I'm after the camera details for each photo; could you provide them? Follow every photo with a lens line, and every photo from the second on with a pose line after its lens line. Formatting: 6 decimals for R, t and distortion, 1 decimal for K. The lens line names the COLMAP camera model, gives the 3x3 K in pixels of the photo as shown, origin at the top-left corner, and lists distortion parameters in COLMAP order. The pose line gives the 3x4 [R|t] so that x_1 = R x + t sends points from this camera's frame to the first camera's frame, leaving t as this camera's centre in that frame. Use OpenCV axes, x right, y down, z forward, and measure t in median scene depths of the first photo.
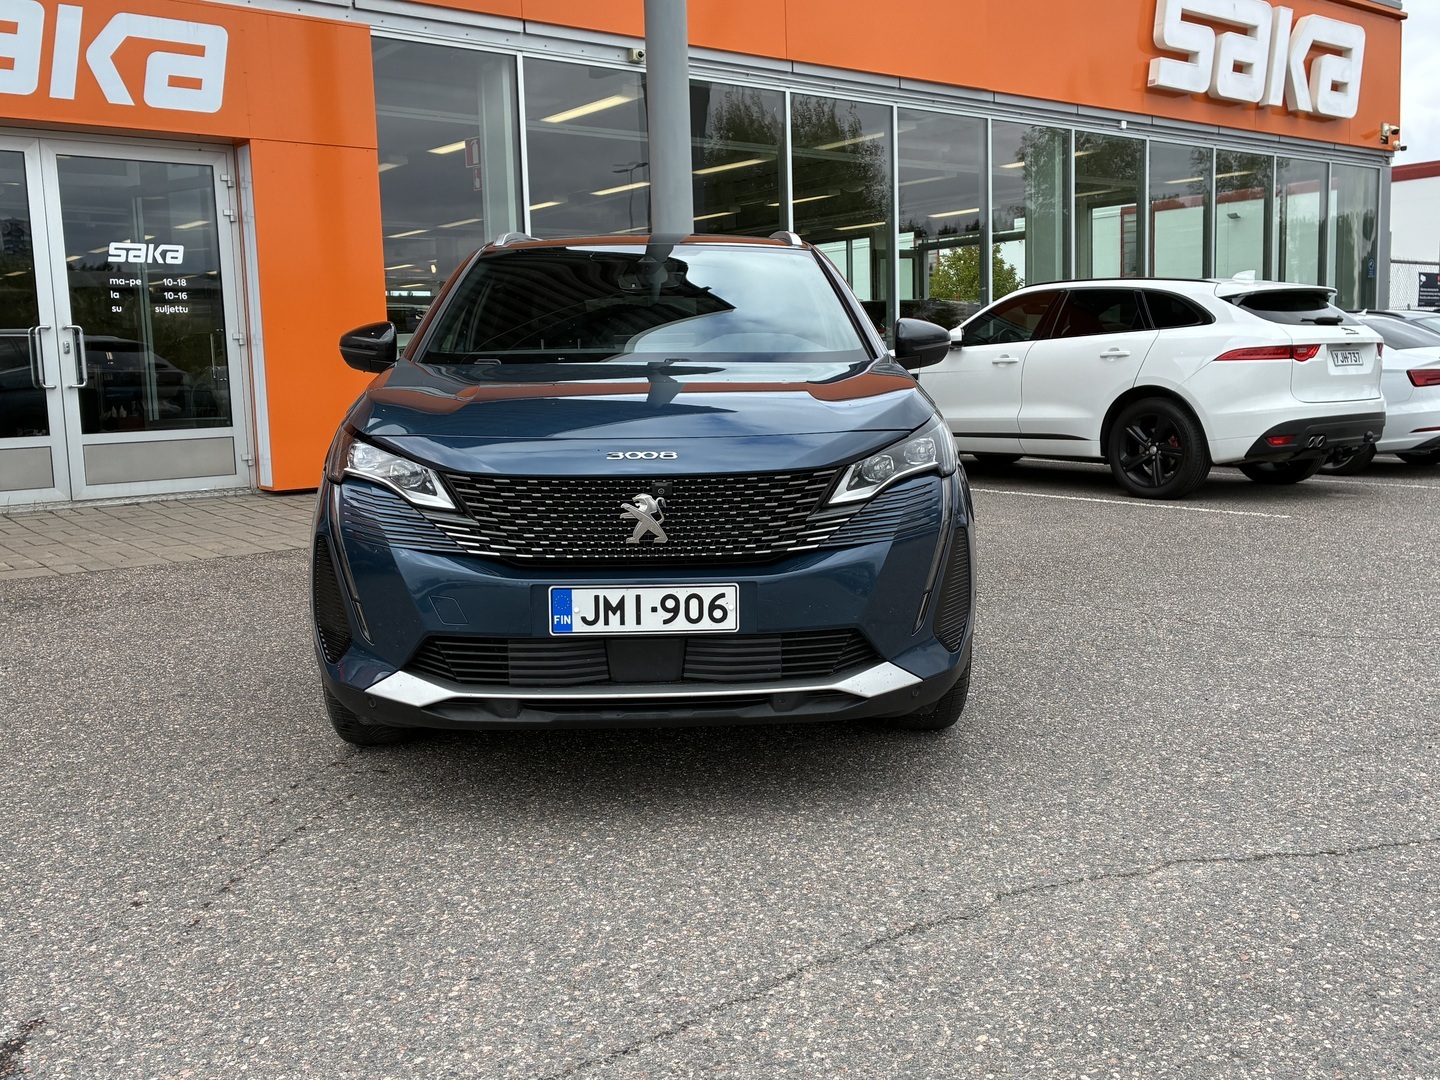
lens RADIAL K [[1382.4, 0, 728.8], [0, 1382.4, 531.2], [0, 0, 1]] dist [0.024181, 0.000000]
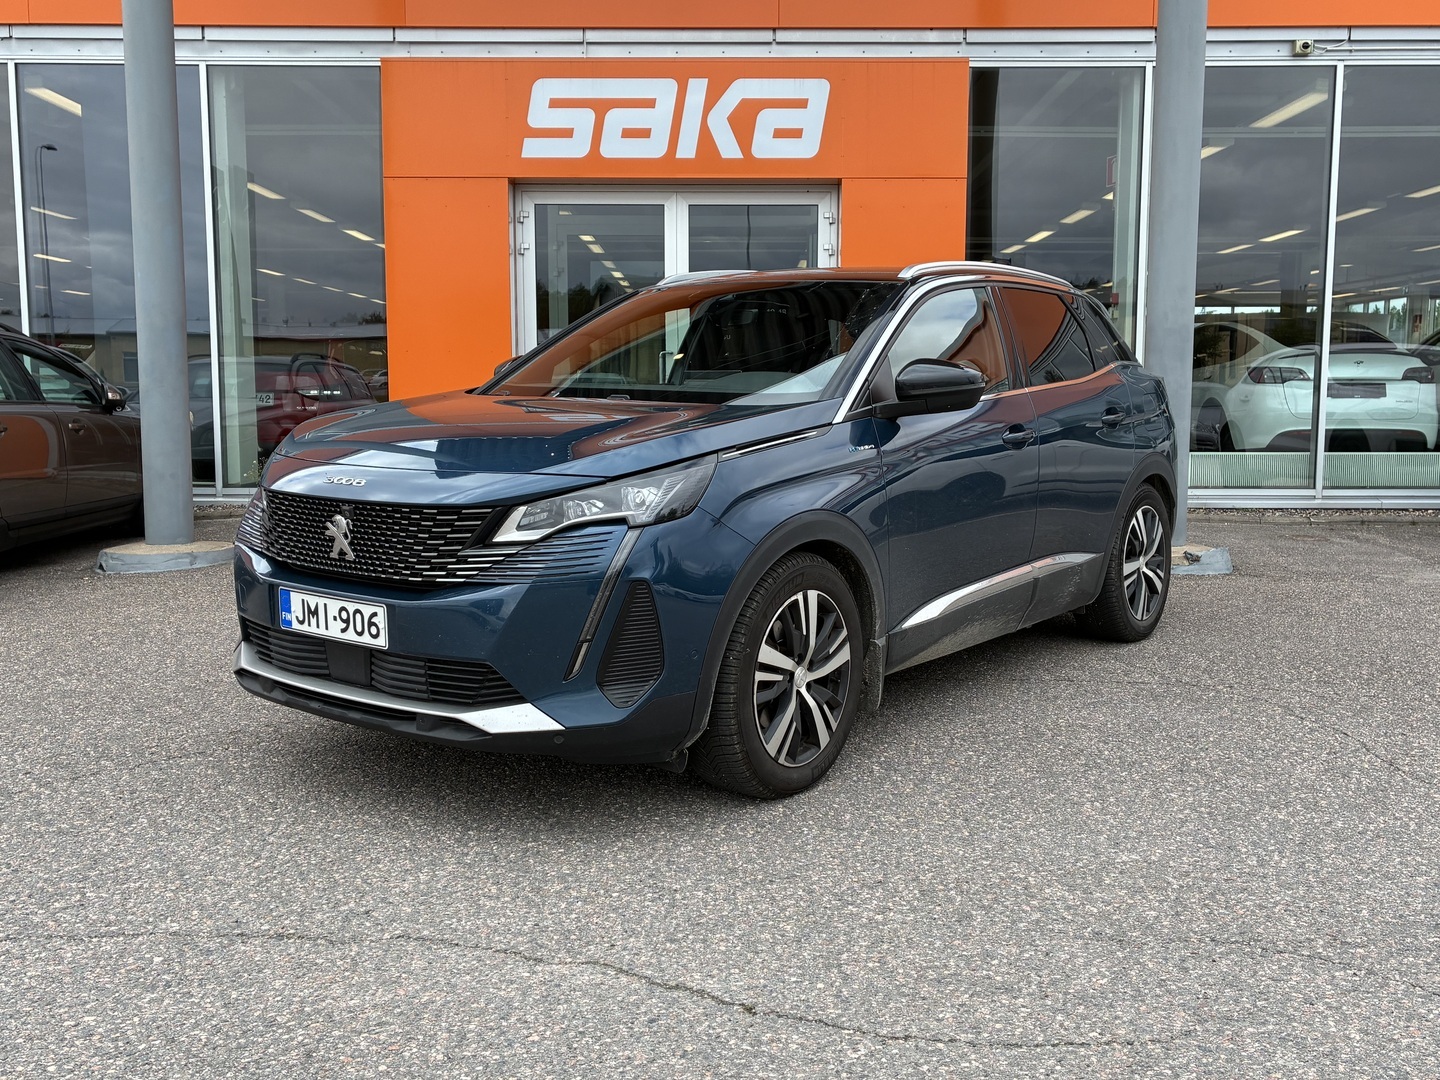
lens RADIAL K [[1382.4, 0, 727.0], [0, 1382.4, 547.7], [0, 0, 1]] dist [0.024181, 0.000000]
pose [[0.770189, 0.101632, -0.629666, 0.873658], [-0.100633, 0.994221, 0.037382, -0.073070], [0.629827, 0.034574, 0.775966, 0.309590]]
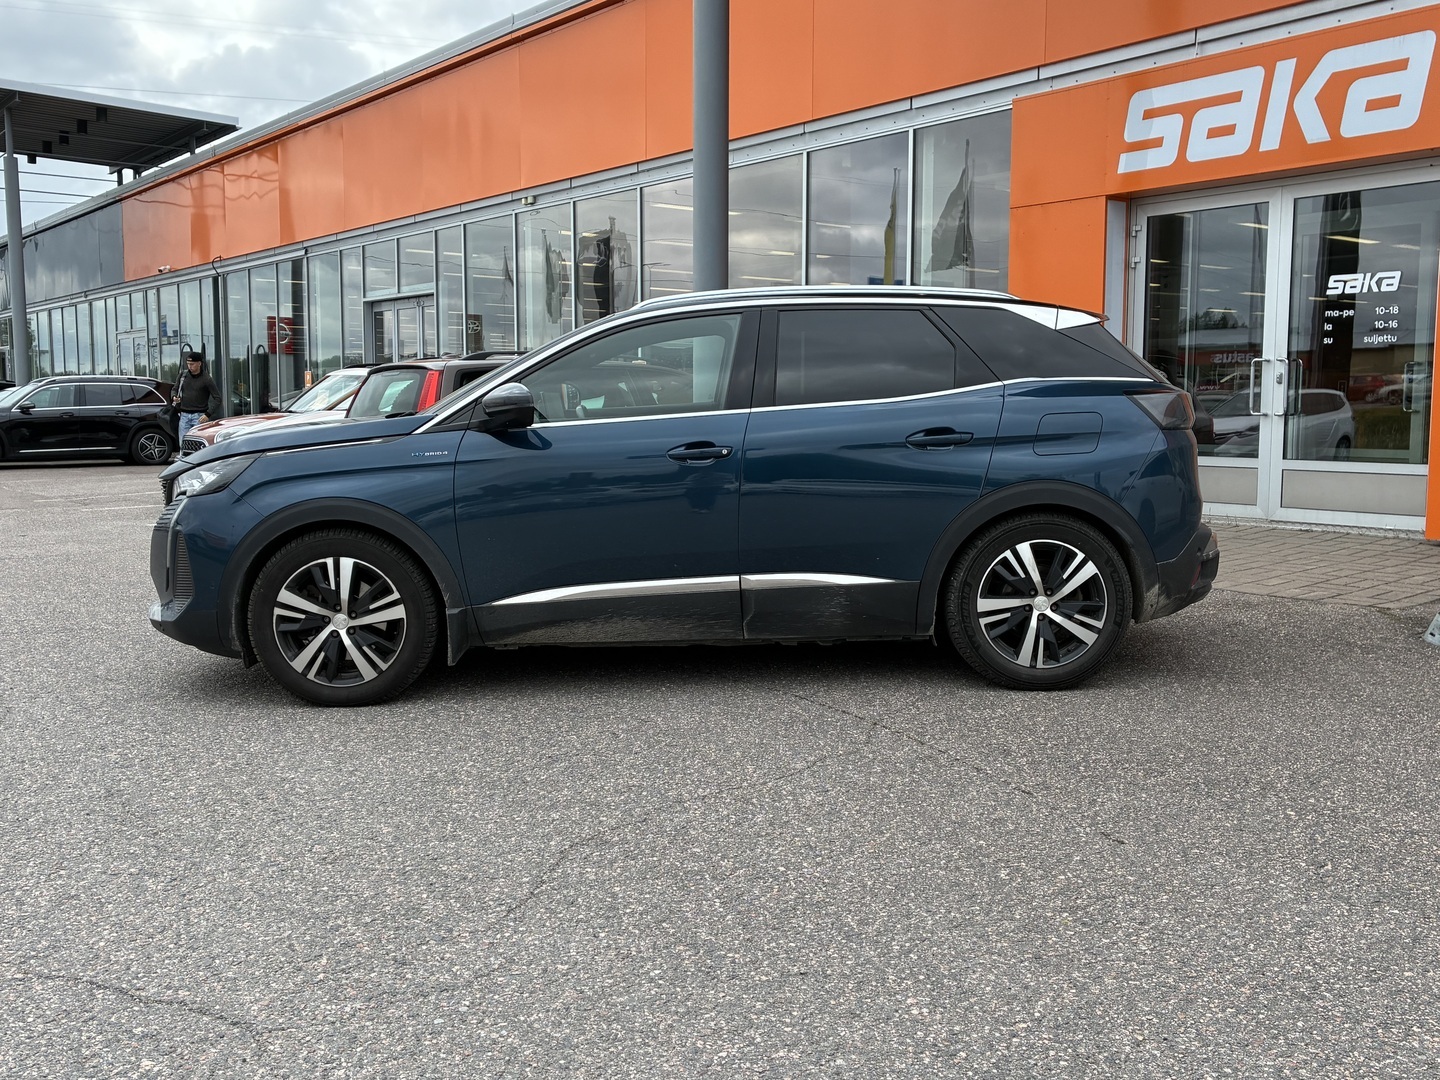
lens RADIAL K [[1382.4, 0, 713.0], [0, 1382.4, 541.0], [0, 0, 1]] dist [0.024181, 0.000000]
pose [[-0.031065, 0.130350, -0.990981, 1.725322], [-0.119815, 0.983825, 0.133164, -0.275699], [0.992310, 0.122871, -0.014945, 1.665298]]
